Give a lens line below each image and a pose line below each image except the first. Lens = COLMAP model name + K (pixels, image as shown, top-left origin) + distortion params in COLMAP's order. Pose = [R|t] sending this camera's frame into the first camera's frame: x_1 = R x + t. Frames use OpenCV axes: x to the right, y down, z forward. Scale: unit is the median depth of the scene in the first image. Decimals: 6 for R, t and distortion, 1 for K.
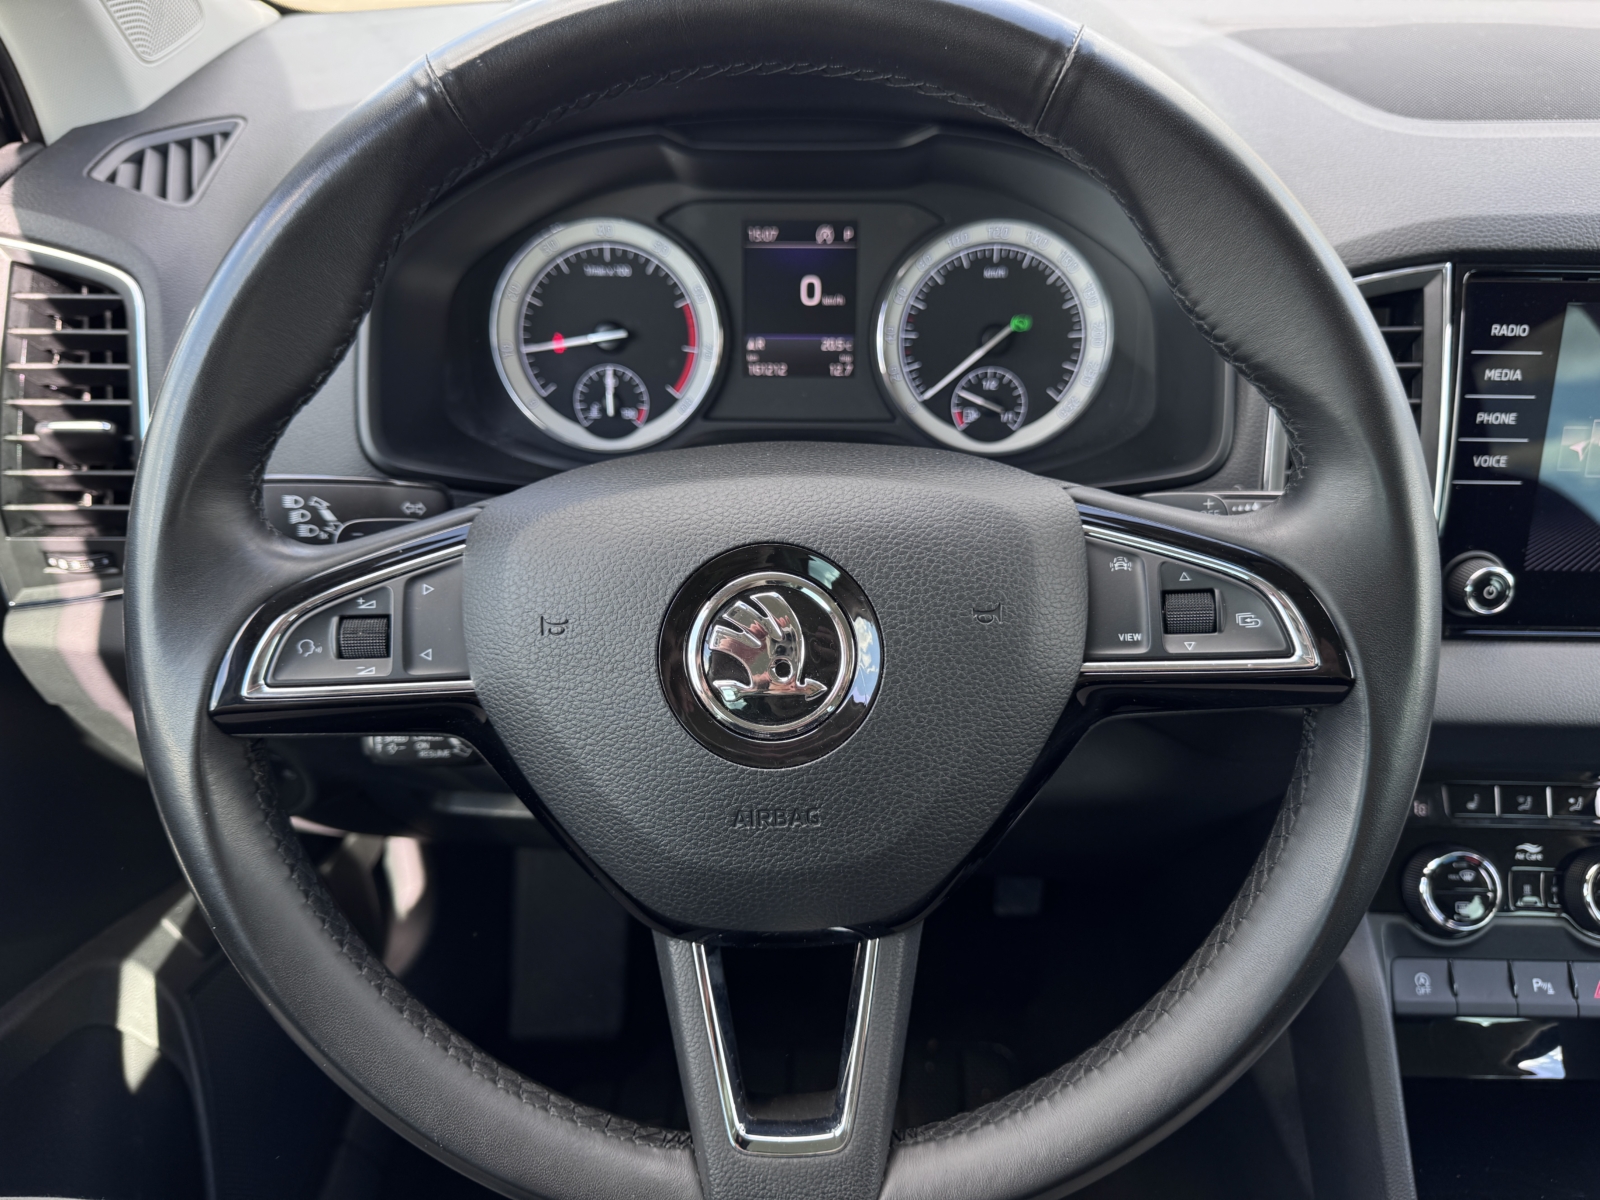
lens RADIAL K [[1152.5, 0, 813.1], [0, 1152.5, 634.1], [0, 0, 1]] dist [0.021372, -0.023755]
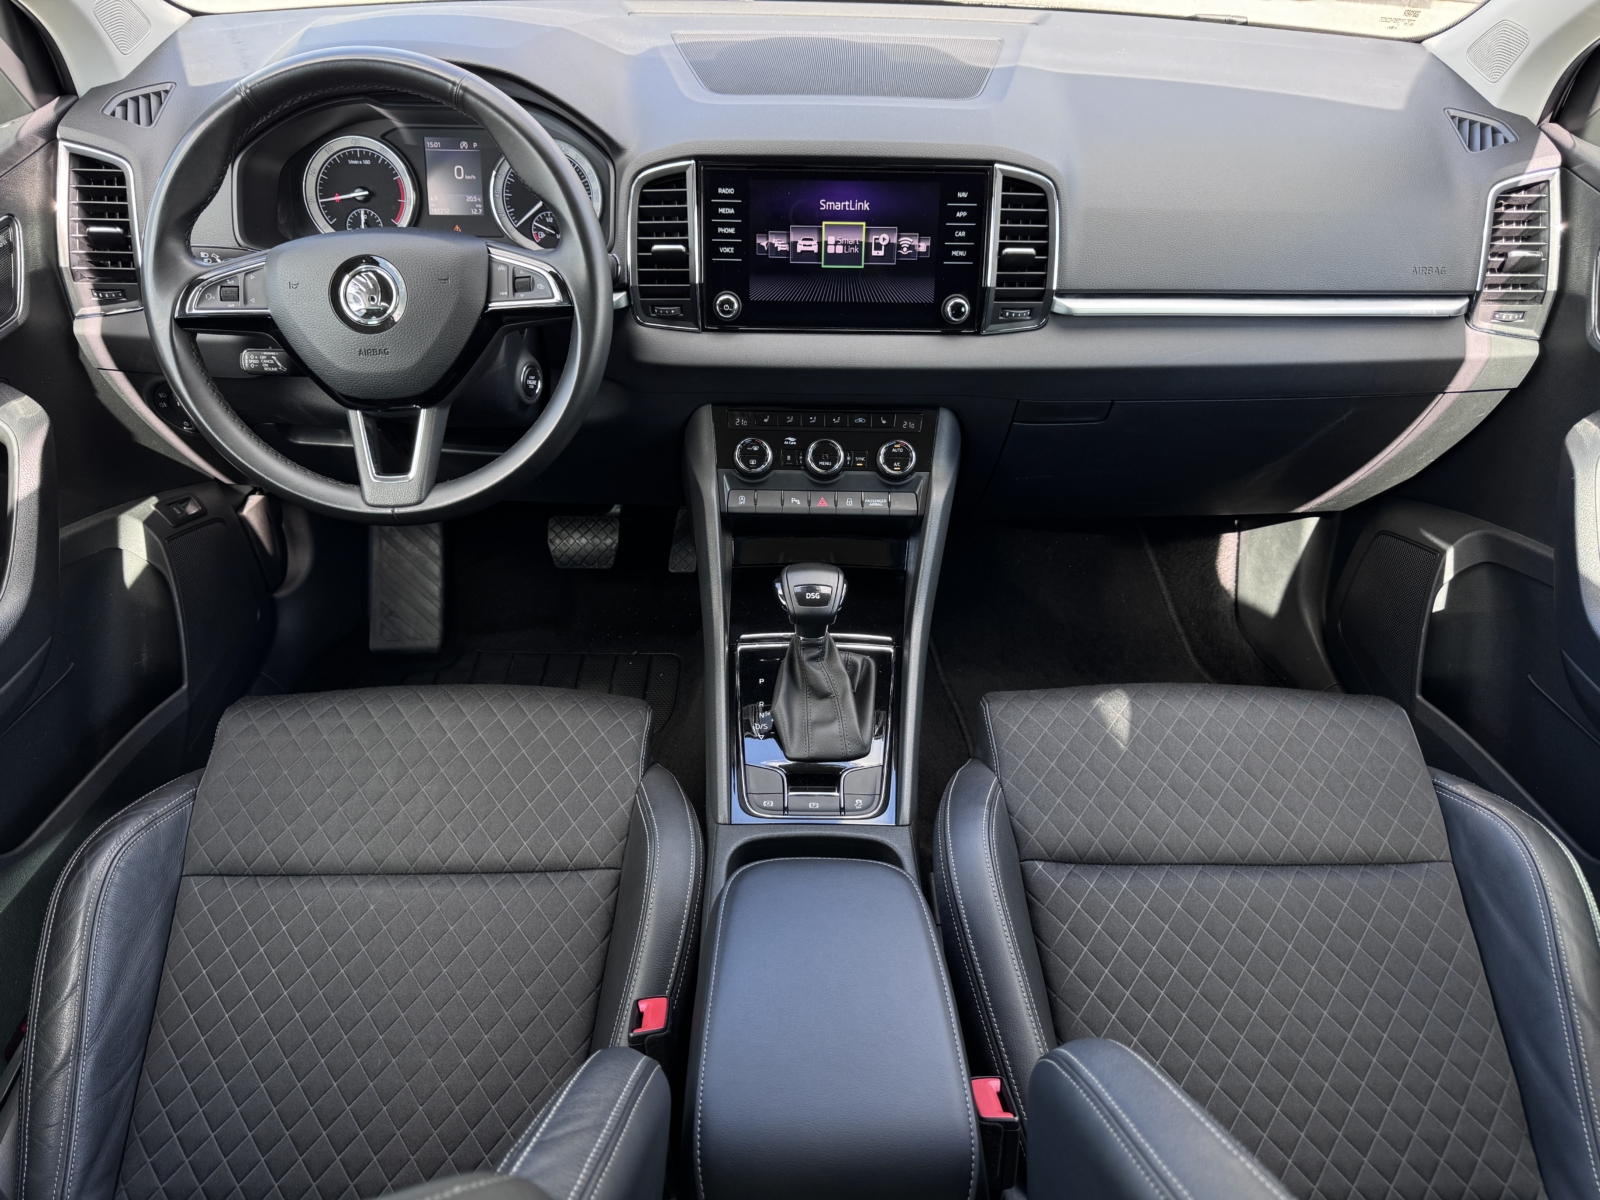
lens RADIAL K [[1152.5, 0, 812.2], [0, 1152.5, 628.5], [0, 0, 1]] dist [0.021372, -0.023755]
pose [[0.999190, -0.004977, 0.039943, 0.606427], [0.002138, 0.997487, 0.070811, 0.413983], [-0.040195, -0.070668, 0.996690, -1.277567]]
